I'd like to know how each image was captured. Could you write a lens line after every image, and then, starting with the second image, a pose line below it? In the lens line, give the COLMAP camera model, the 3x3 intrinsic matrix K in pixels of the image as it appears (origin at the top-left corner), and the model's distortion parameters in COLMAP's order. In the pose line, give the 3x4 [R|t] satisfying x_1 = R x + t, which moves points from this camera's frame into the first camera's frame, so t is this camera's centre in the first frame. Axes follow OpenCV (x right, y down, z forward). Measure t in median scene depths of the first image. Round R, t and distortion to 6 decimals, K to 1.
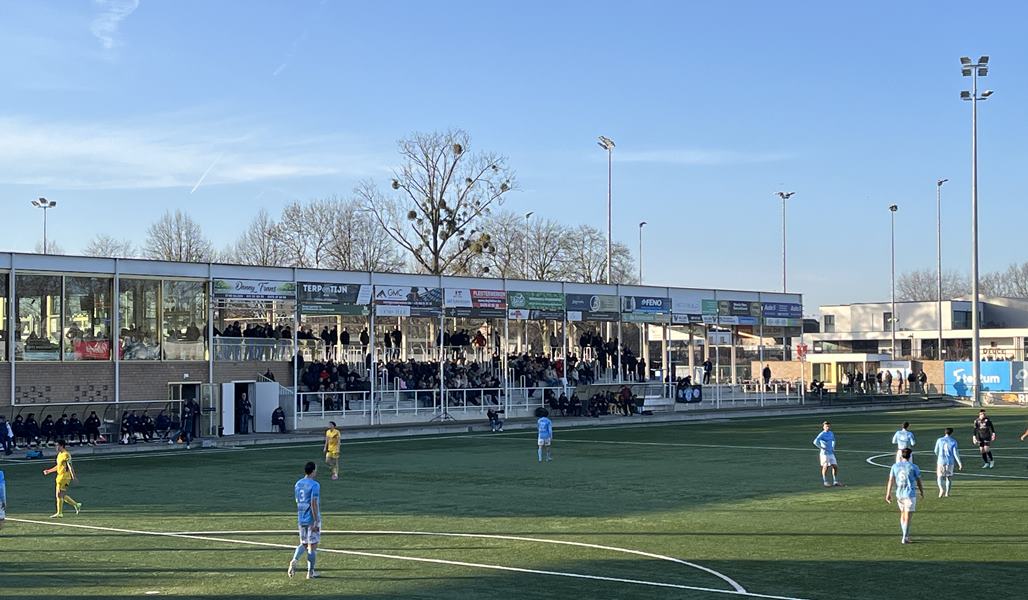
lens RADIAL K [[1656.2, 0, 514.0], [0, 1656.2, 300.0], [0, 0, 1]] dist [0.175586, -0.801751]
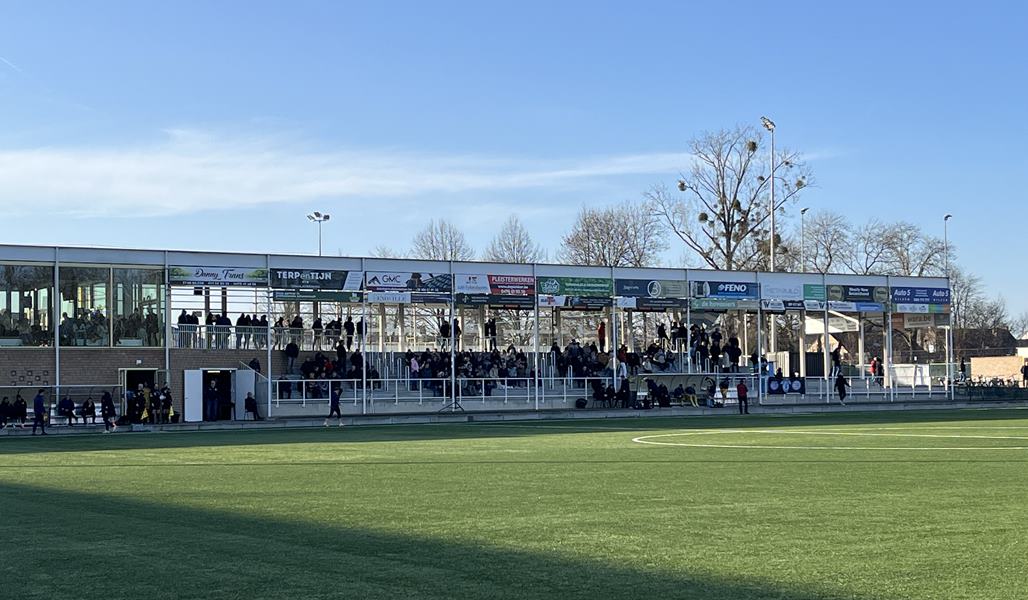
lens RADIAL K [[1684.7, 0, 532.3], [0, 1684.7, 319.3], [0, 0, 1]] dist [0.201895, -0.850642]
pose [[0.958525, -0.018792, -0.284390, 0.230511], [0.018331, 0.999823, -0.004280, 0.019949], [0.284420, -0.001111, 0.958699, 0.054661]]
